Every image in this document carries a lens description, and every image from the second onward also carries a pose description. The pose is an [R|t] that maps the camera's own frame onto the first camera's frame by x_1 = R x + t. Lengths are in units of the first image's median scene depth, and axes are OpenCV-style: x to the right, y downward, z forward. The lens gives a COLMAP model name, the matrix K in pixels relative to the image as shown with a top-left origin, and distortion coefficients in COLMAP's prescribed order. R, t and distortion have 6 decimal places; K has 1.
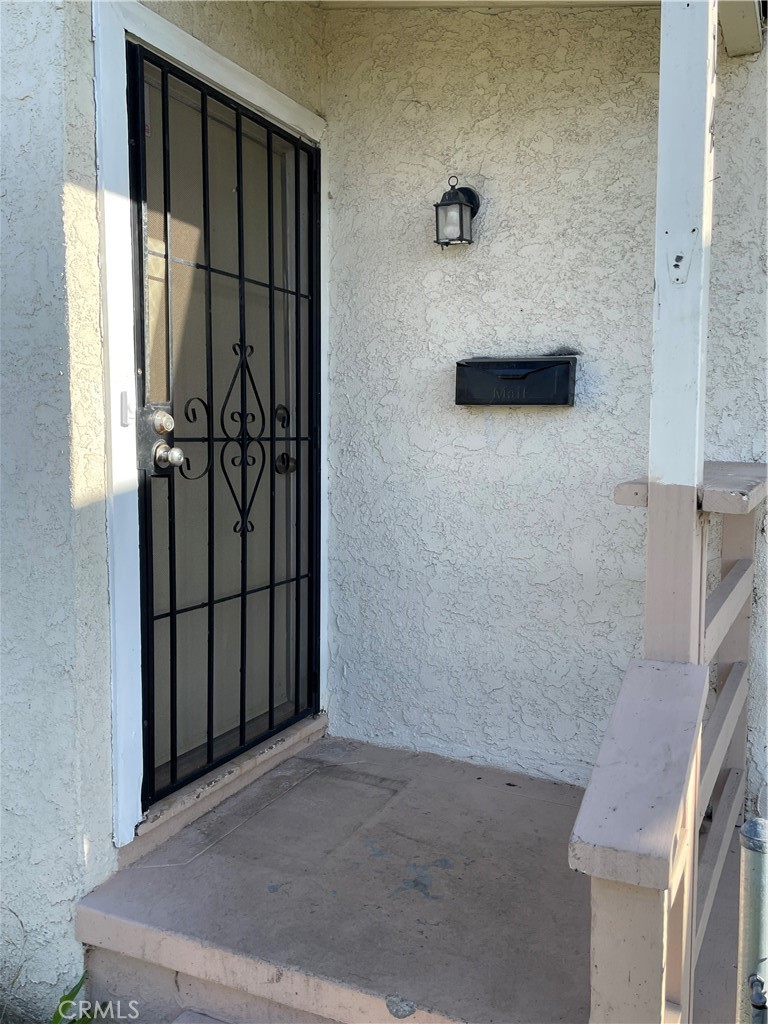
lens RADIAL K [[895.7, 0, 384.6], [0, 895.7, 492.1], [0, 0, 1]] dist [0.144801, -0.185797]
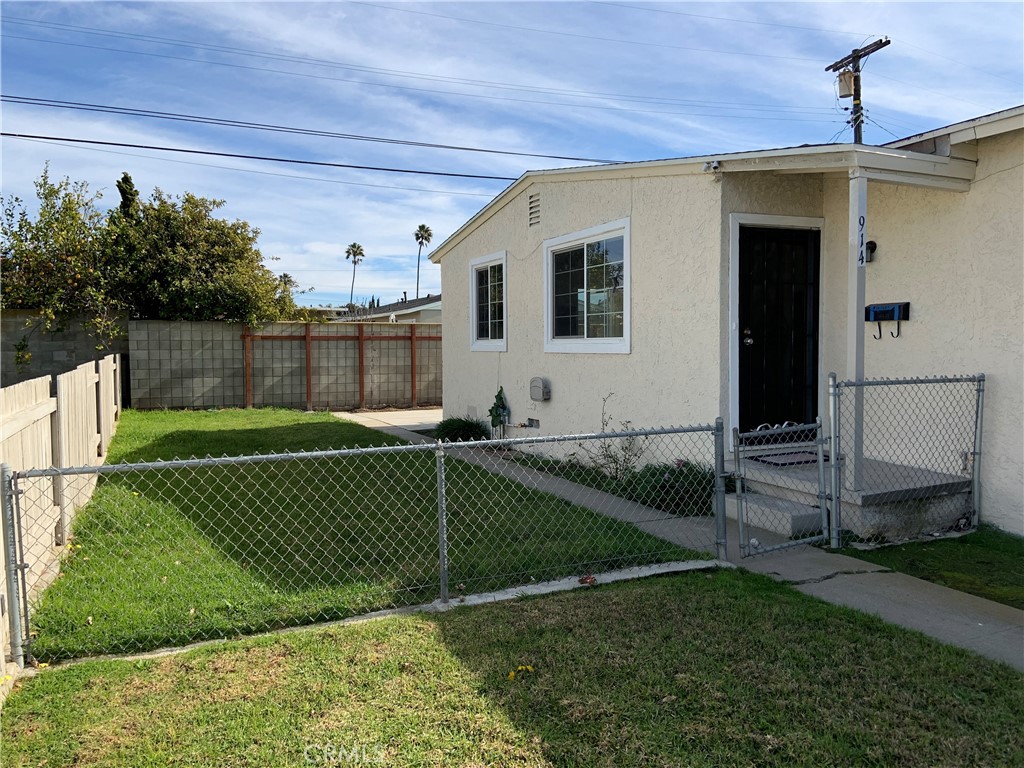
lens RADIAL K [[772.3, 0, 511.6], [0, 772.3, 369.7], [0, 0, 1]] dist [0.168183, -0.197594]
pose [[0.774186, 0.009335, -0.632889, 0.781923], [-0.027599, 0.999438, -0.019020, 0.124467], [0.632356, 0.032192, 0.774009, -1.534053]]
